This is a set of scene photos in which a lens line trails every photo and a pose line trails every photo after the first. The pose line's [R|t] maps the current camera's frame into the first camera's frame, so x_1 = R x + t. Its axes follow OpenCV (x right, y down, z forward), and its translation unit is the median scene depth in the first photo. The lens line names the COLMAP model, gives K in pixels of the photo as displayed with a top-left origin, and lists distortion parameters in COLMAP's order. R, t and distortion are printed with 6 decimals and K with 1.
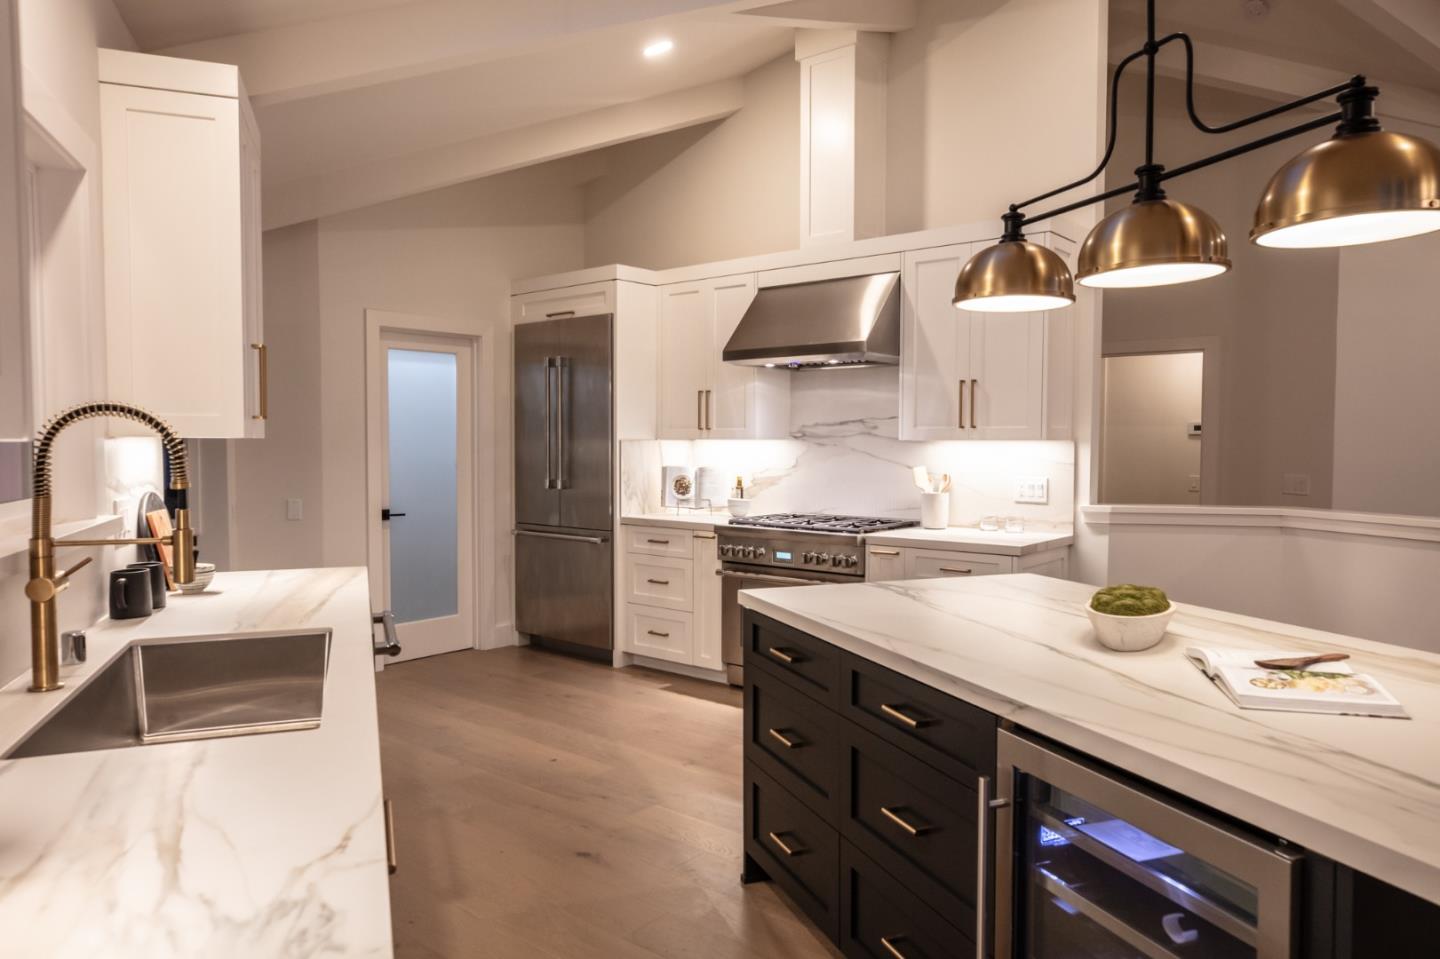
lens RADIAL K [[978.4, 0, 720.0], [0, 978.4, 479.5], [0, 0, 1]] dist [-0.000180, 0.001797]
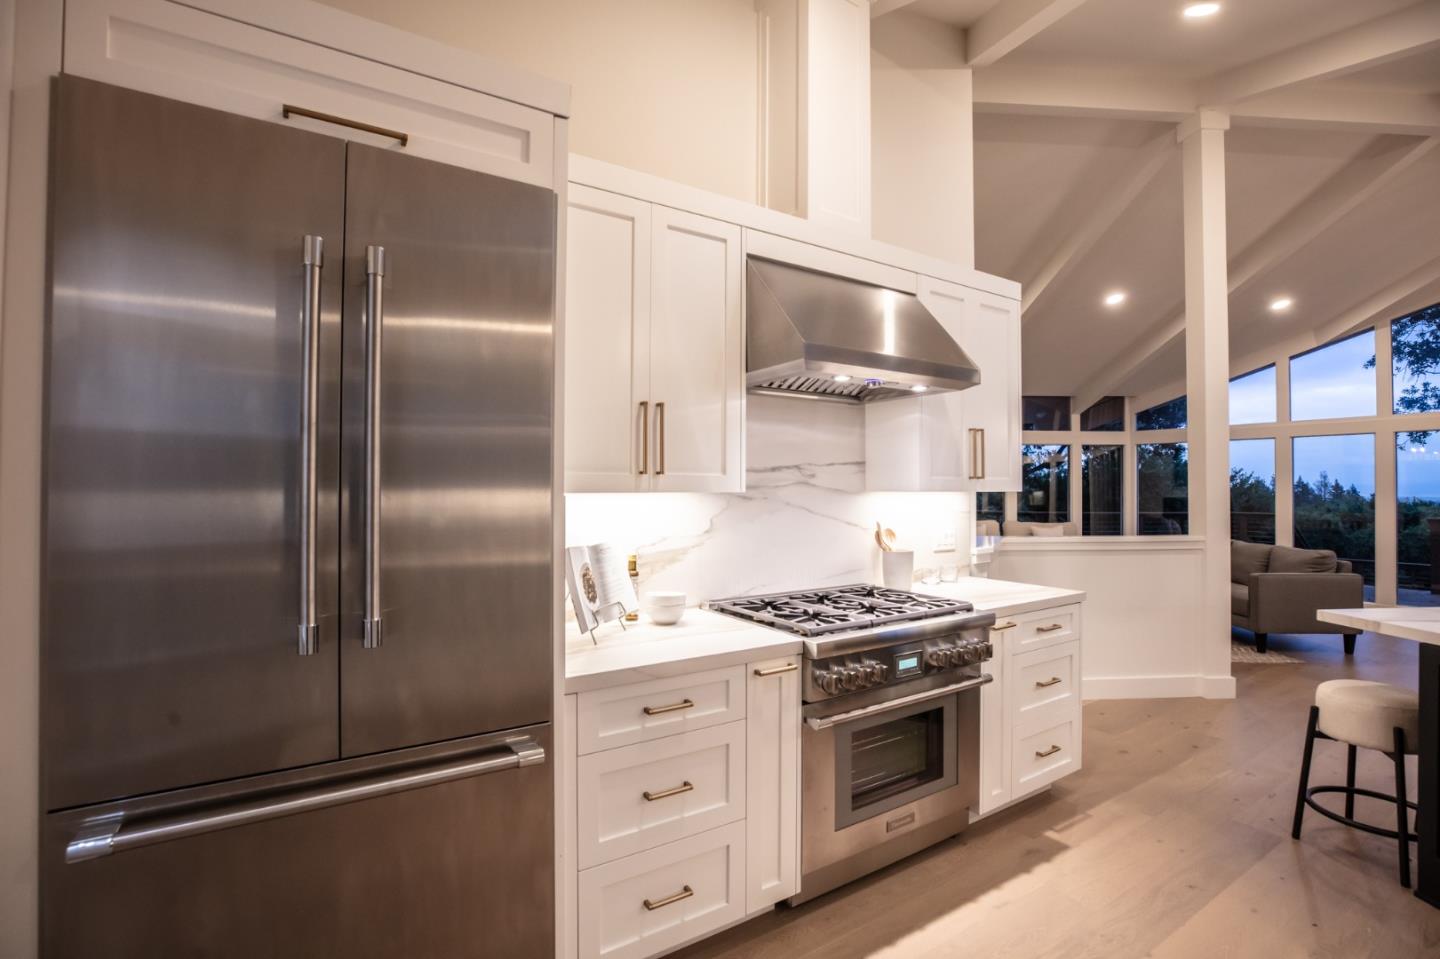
lens RADIAL K [[658.4, 0, 720.0], [0, 658.4, 479.5], [0, 0, 1]] dist [-0.044419, 0.012401]
pose [[0.295971, 0.011839, 0.955124, -0.367833], [0.039523, 0.998915, -0.024629, -0.039000], [-0.954379, 0.045039, 0.295182, 0.893094]]
